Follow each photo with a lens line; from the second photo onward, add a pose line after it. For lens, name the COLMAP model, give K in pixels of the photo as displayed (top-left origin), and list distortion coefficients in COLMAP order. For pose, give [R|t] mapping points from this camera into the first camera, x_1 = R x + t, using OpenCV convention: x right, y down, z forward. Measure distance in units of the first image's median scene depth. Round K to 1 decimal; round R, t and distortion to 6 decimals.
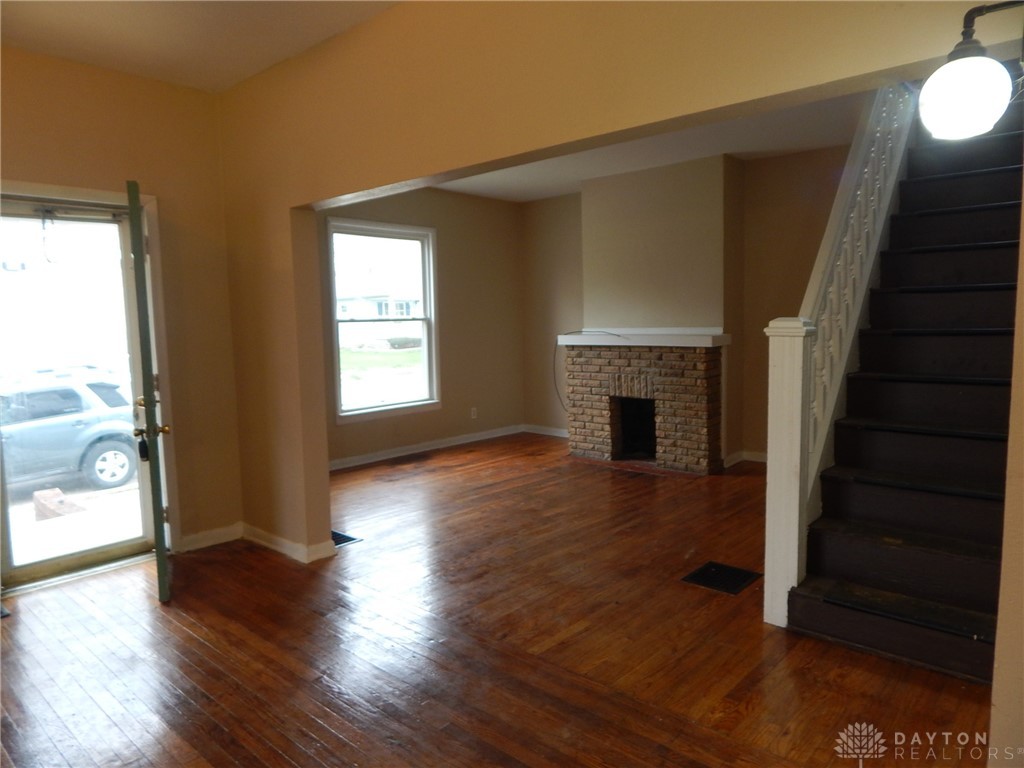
lens RADIAL K [[678.5, 0, 507.0], [0, 678.5, 379.3], [0, 0, 1]] dist [0.010223, -0.003799]
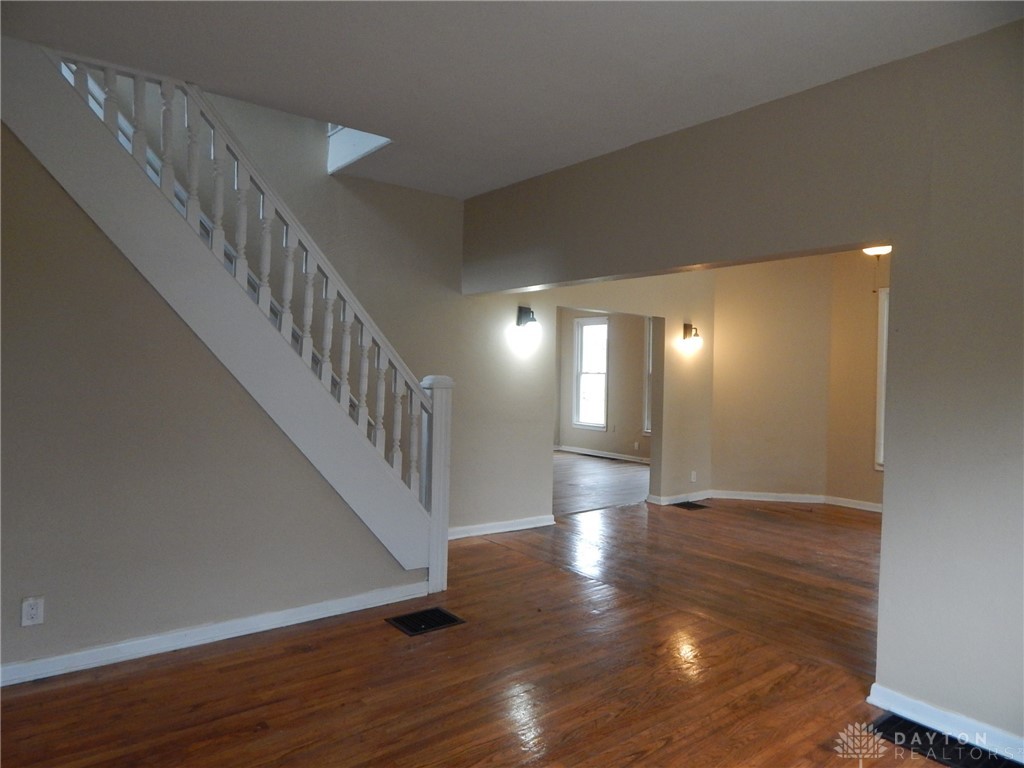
lens RADIAL K [[678.5, 0, 507.0], [0, 678.5, 379.3], [0, 0, 1]] dist [0.010223, -0.003799]
pose [[-0.983565, -0.014710, 0.179956, 0.003762], [0.005063, 0.994037, 0.108926, -0.114473], [-0.180486, 0.108047, -0.977625, 1.142156]]
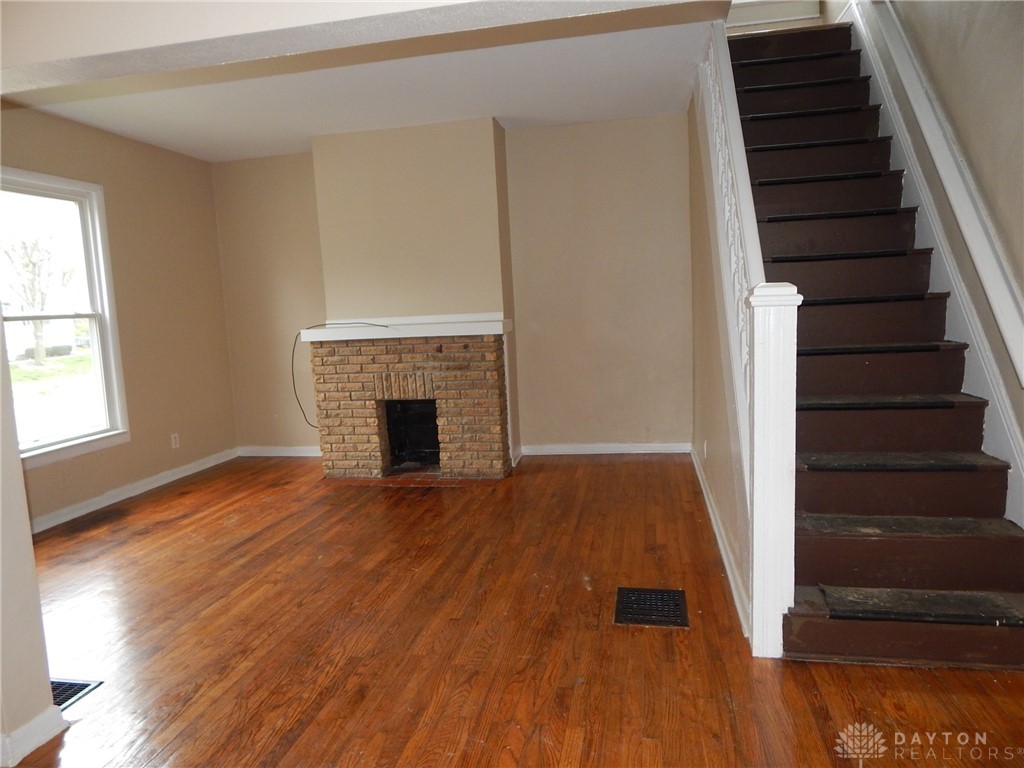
lens RADIAL K [[678.5, 0, 507.0], [0, 678.5, 379.3], [0, 0, 1]] dist [0.010223, -0.003799]
pose [[0.861562, -0.080915, 0.501163, -0.129294], [0.078324, 0.996582, 0.026253, -0.010247], [-0.501574, 0.016635, 0.864955, 0.214340]]
